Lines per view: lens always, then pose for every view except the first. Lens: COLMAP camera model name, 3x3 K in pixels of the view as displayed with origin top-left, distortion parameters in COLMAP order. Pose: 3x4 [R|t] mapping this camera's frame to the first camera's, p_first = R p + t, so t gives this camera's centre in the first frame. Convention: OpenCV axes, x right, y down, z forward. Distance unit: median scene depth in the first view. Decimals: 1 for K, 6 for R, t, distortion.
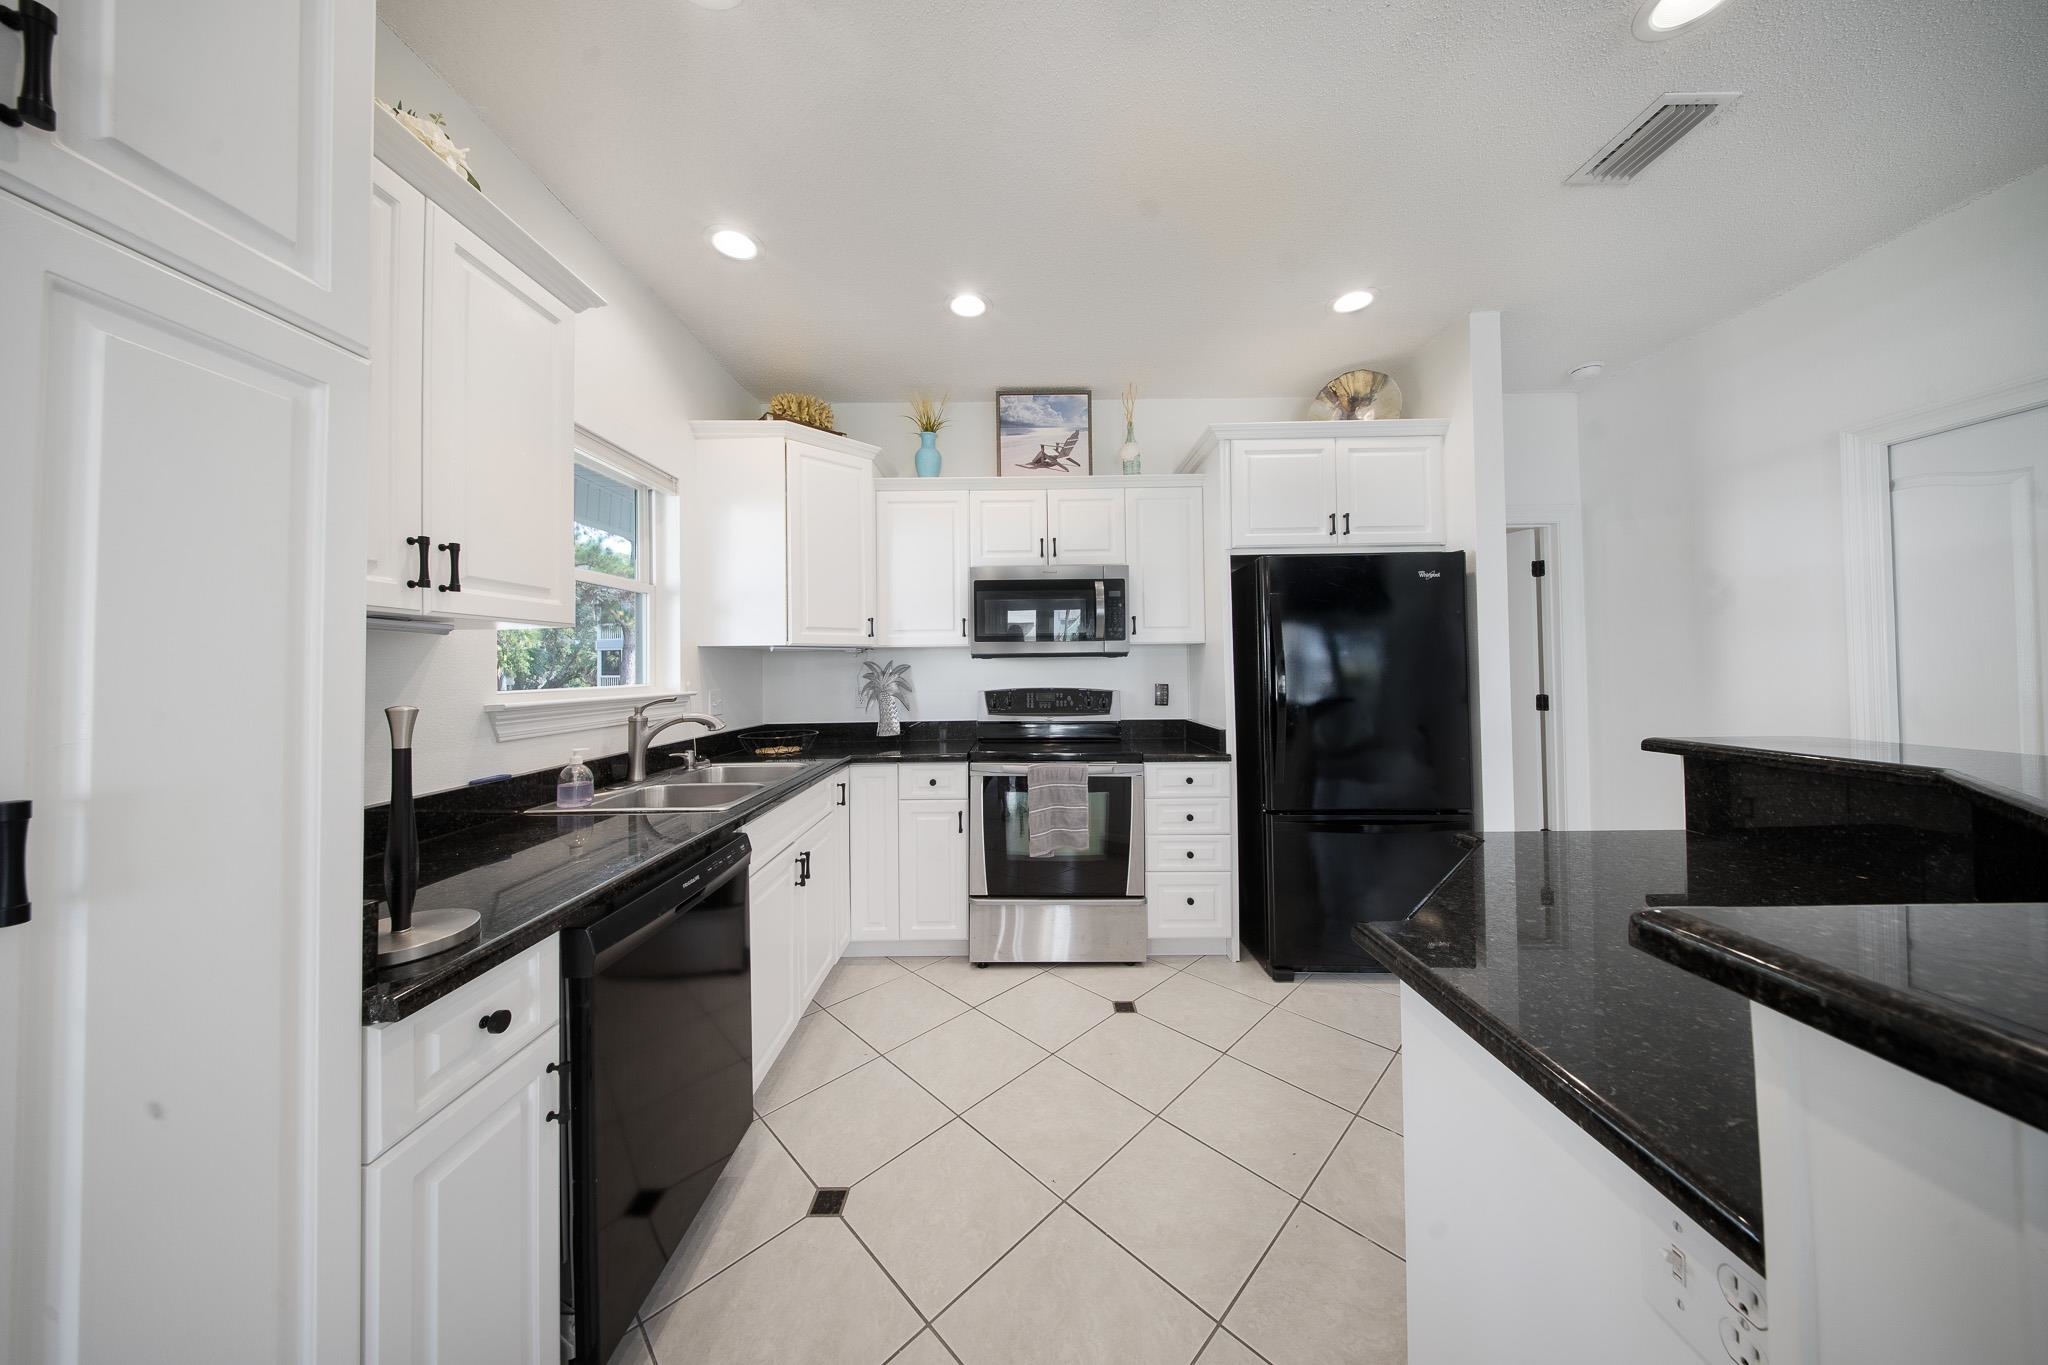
lens RADIAL K [[658.0, 0, 1005.9], [0, 658.0, 672.9], [0, 0, 1]] dist [0.000028, 0.000046]
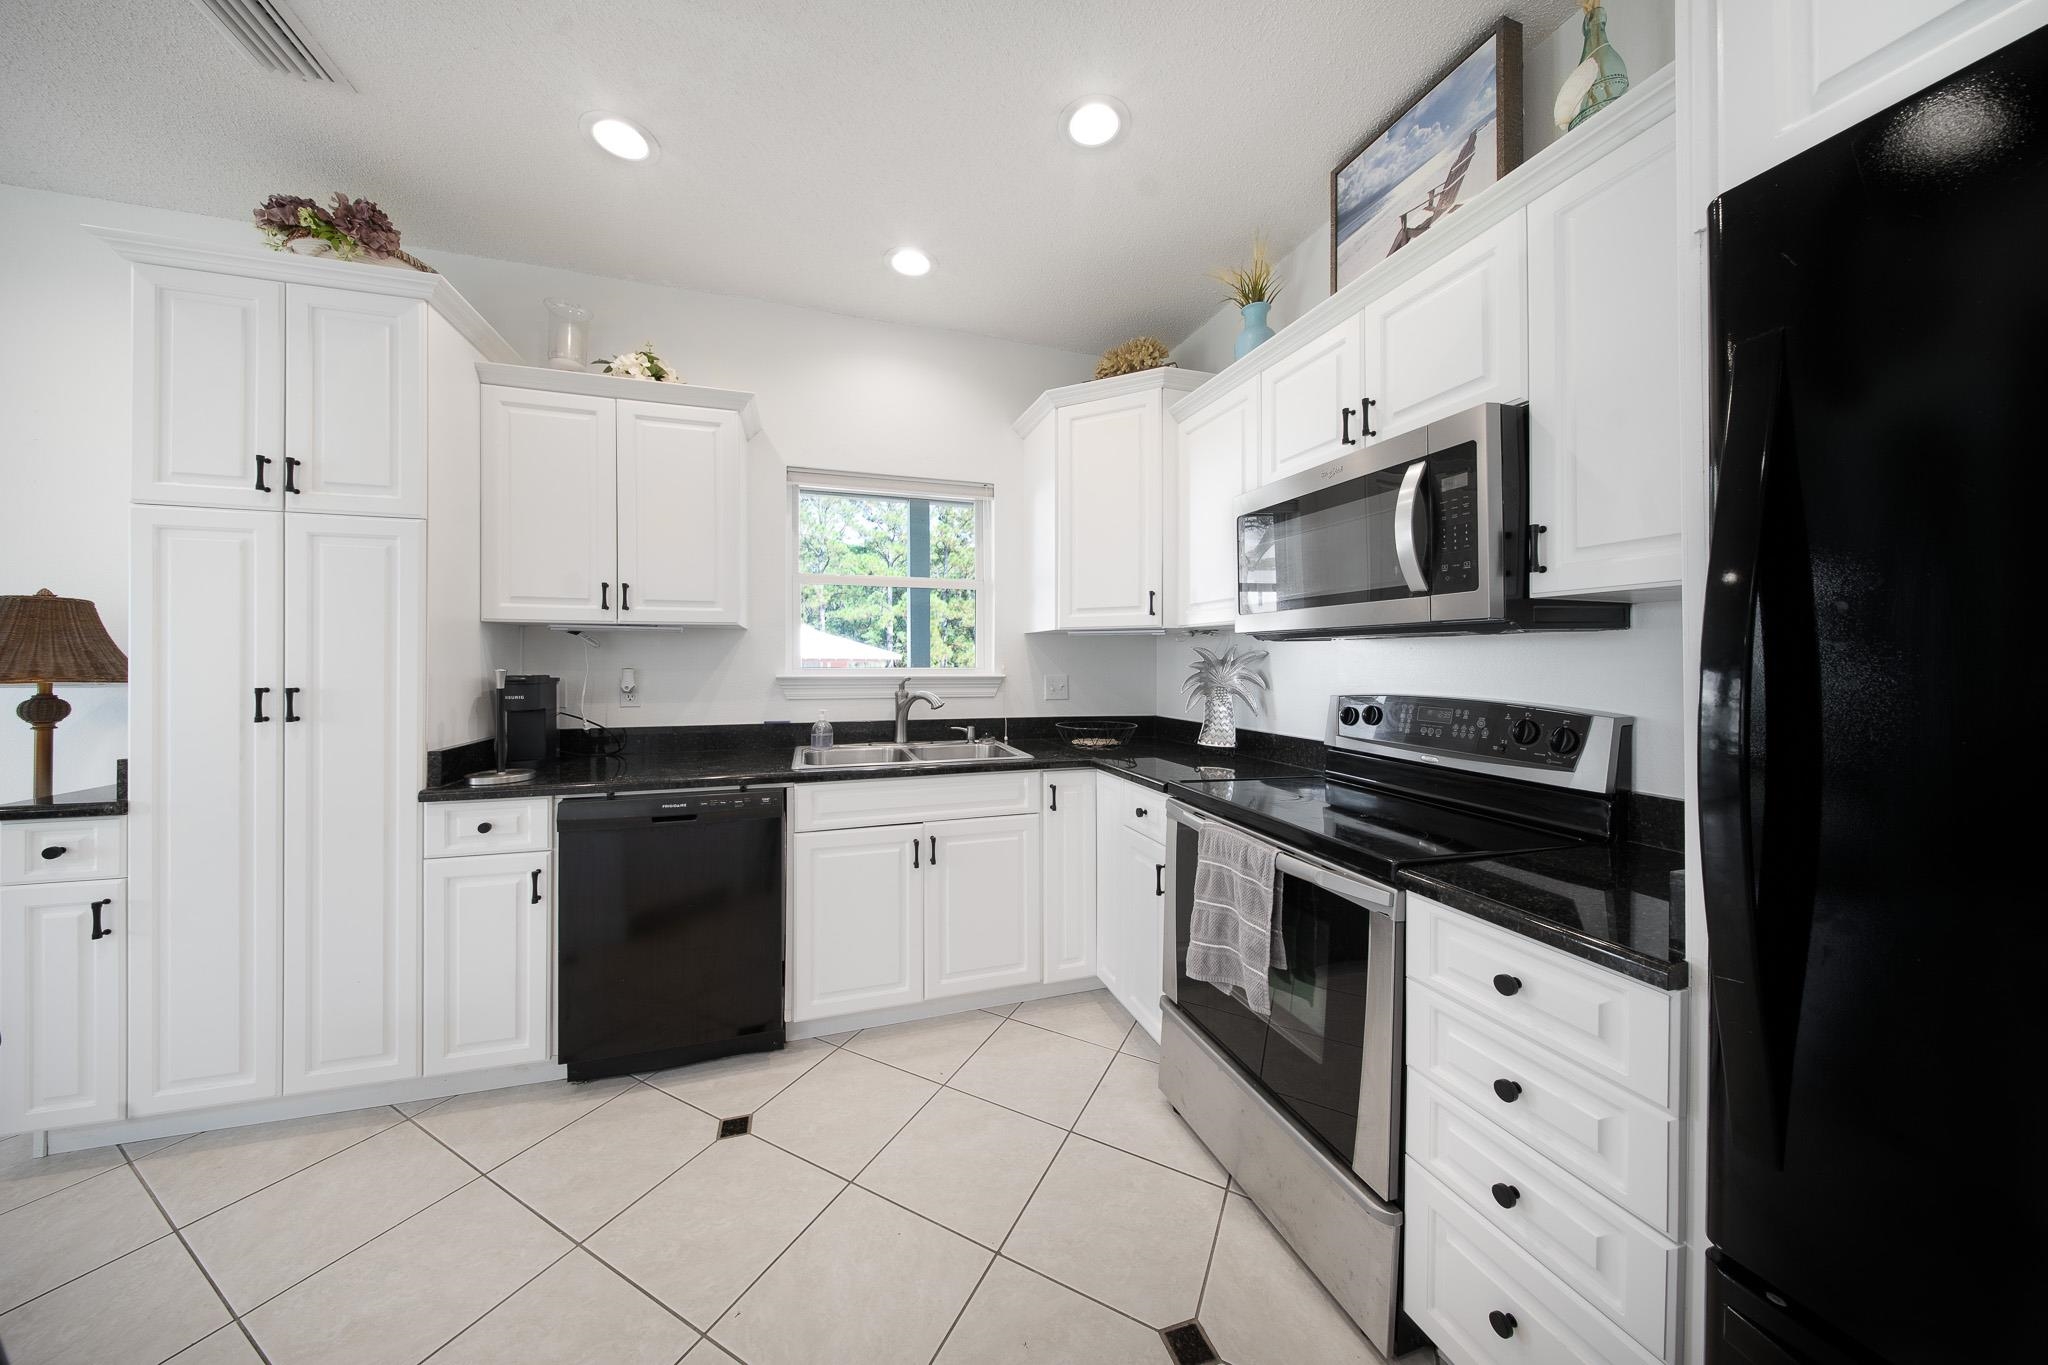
lens RADIAL K [[658.0, 0, 1005.9], [0, 658.0, 672.9], [0, 0, 1]] dist [0.000028, 0.000046]
pose [[0.284002, 0.033436, -0.958240, 0.513557], [-0.011858, 0.999438, 0.031359, -0.008197], [0.958750, 0.002457, 0.284239, 0.623686]]
